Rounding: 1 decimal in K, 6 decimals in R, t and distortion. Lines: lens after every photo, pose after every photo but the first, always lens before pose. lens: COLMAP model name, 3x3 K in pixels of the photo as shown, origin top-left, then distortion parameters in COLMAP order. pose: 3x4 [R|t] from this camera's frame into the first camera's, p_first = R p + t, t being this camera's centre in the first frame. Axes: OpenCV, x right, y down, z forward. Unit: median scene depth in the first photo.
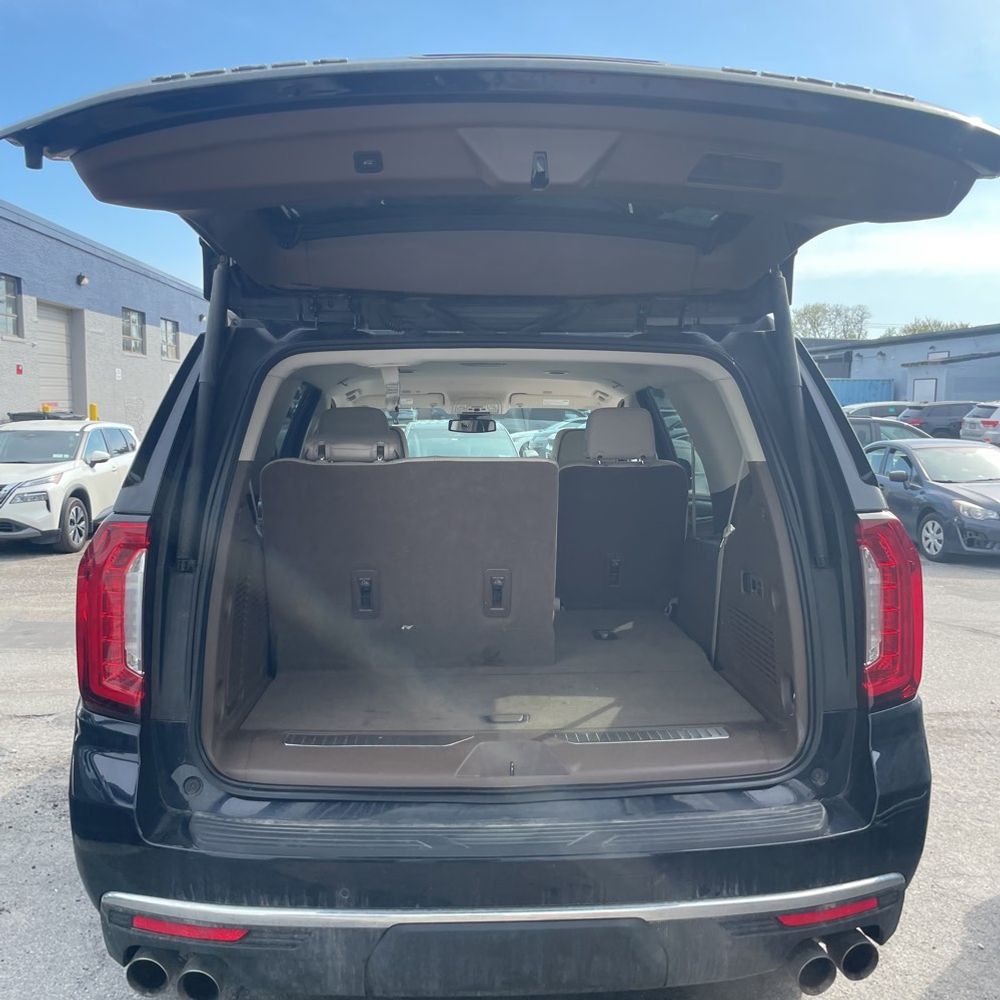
lens RADIAL K [[1016.9, 0, 506.0], [0, 1016.9, 506.0], [0, 0, 1]] dist [0.030495, 0.000000]
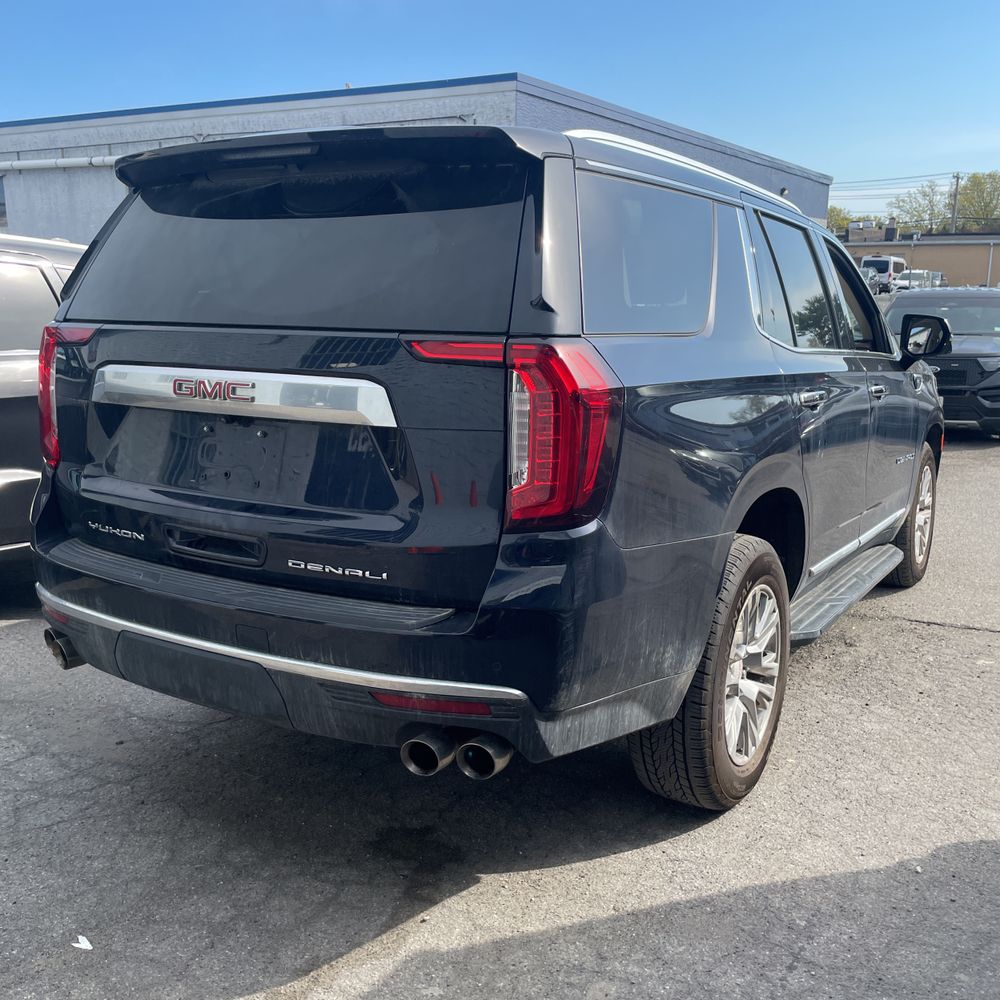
lens RADIAL K [[1016.9, 0, 501.8], [0, 1016.9, 496.5], [0, 0, 1]] dist [0.030495, 0.000000]
pose [[0.832385, 0.111072, -0.542954, 0.935543], [-0.050856, 0.990885, 0.124740, 0.040879], [0.551860, -0.076220, 0.830446, 0.164521]]
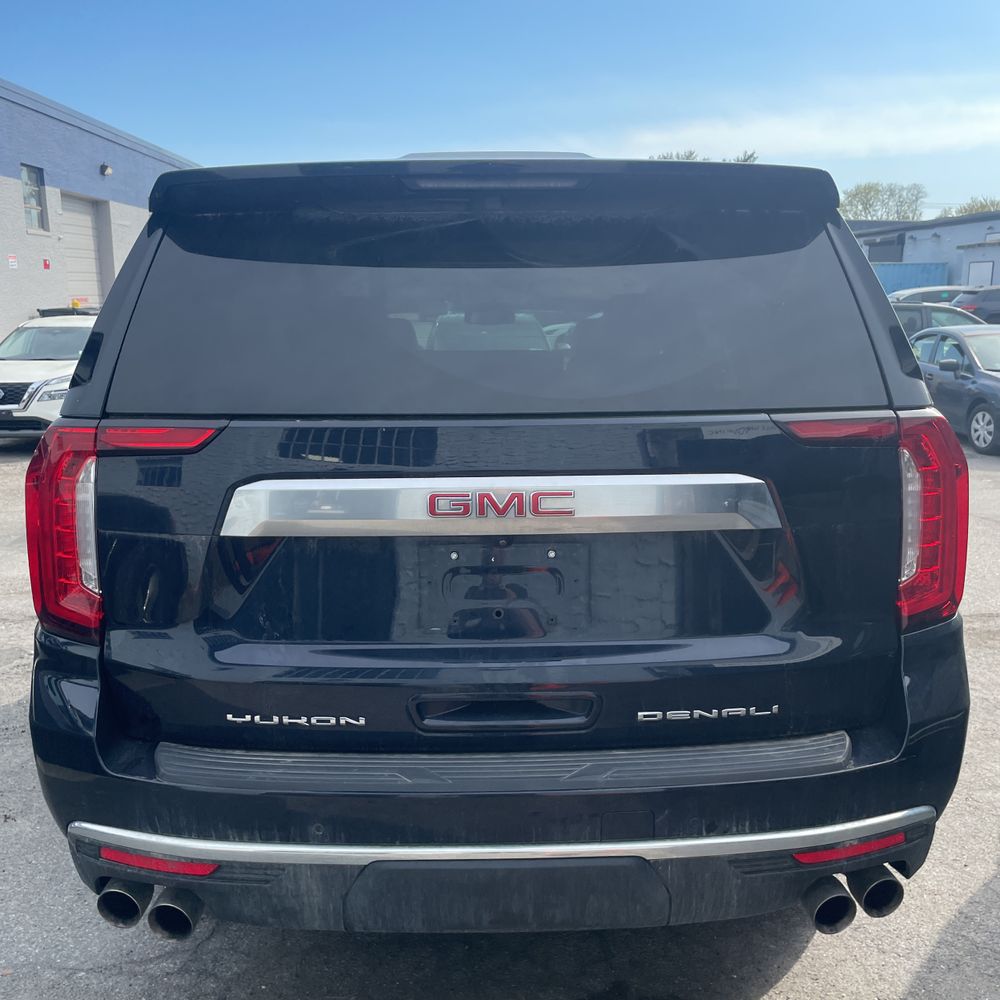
lens RADIAL K [[1016.9, 0, 507.3], [0, 1016.9, 509.3], [0, 0, 1]] dist [0.030495, 0.000000]
pose [[0.999255, -0.004674, -0.038309, 0.045713], [0.008749, 0.994229, 0.106920, -0.004597], [0.037588, -0.107176, 0.993529, 0.112865]]
